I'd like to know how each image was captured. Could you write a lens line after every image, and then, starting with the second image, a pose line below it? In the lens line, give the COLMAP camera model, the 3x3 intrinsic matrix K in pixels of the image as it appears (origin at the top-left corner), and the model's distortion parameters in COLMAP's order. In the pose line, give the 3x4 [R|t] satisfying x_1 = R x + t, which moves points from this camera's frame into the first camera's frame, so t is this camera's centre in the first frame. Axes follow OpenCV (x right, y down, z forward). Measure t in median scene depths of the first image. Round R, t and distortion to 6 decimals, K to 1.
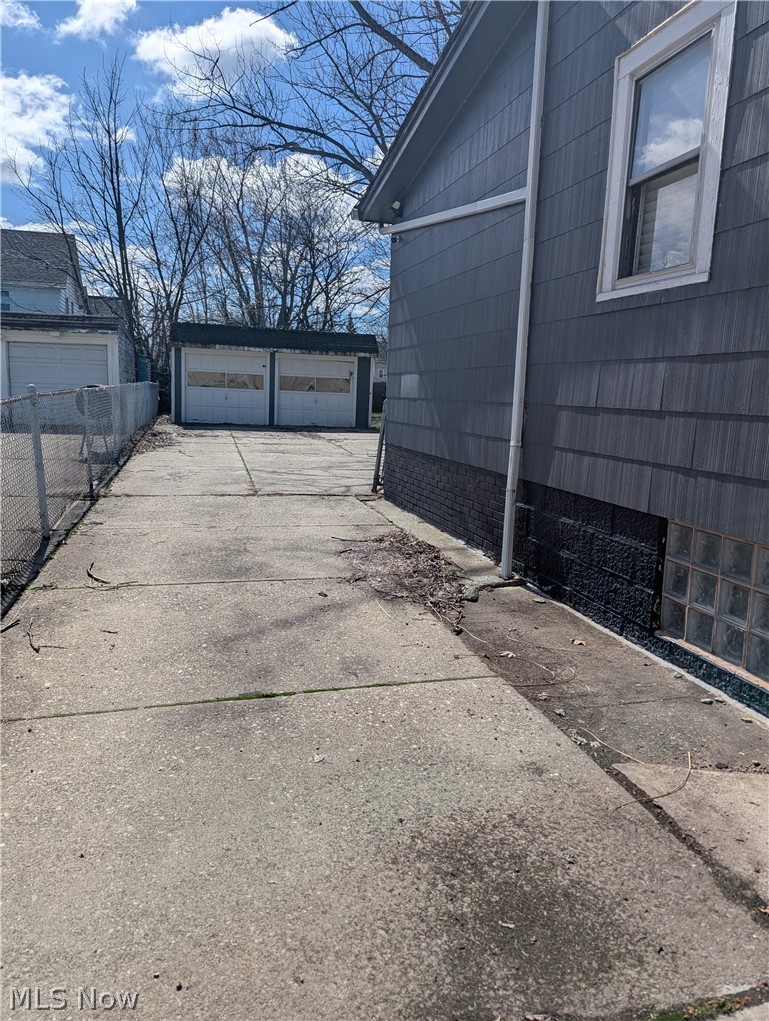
lens RADIAL K [[710.6, 0, 383.2], [0, 710.6, 509.5], [0, 0, 1]] dist [0.000824, -0.000570]
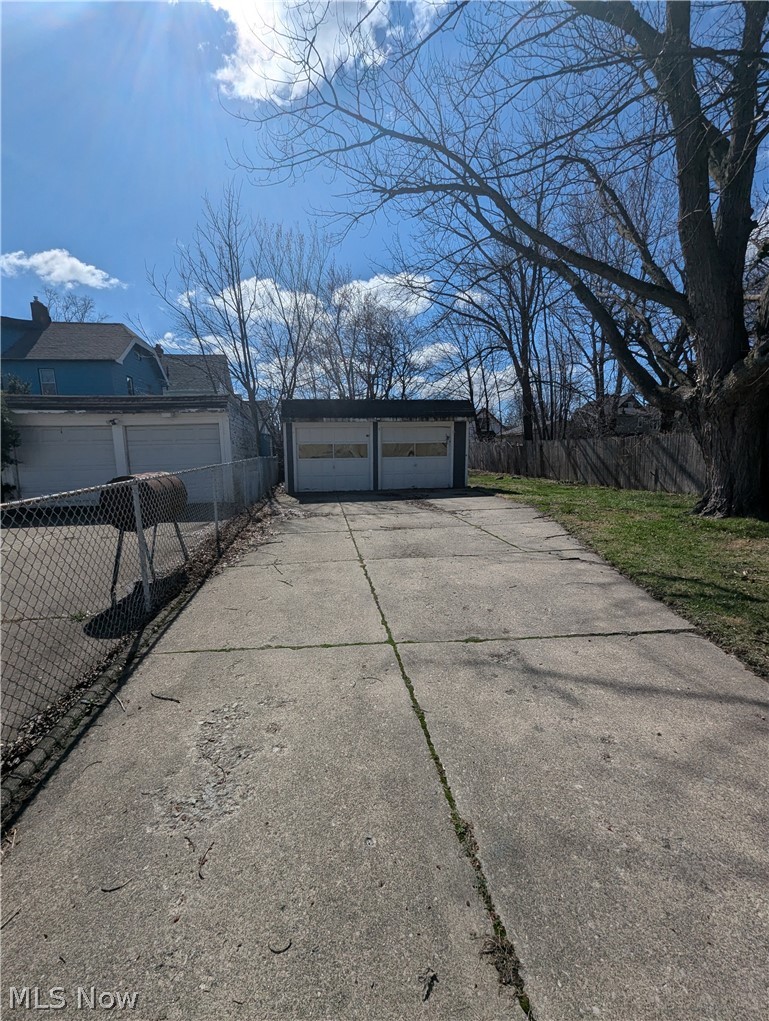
lens RADIAL K [[413.4, 0, 353.1], [0, 413.4, 521.4], [0, 0, 1]] dist [0.000068, 0.000079]
pose [[0.985646, -0.029391, -0.166248, -0.088093], [0.029492, 0.999563, -0.001864, -0.070898], [0.166230, -0.003066, 0.986082, 0.375670]]
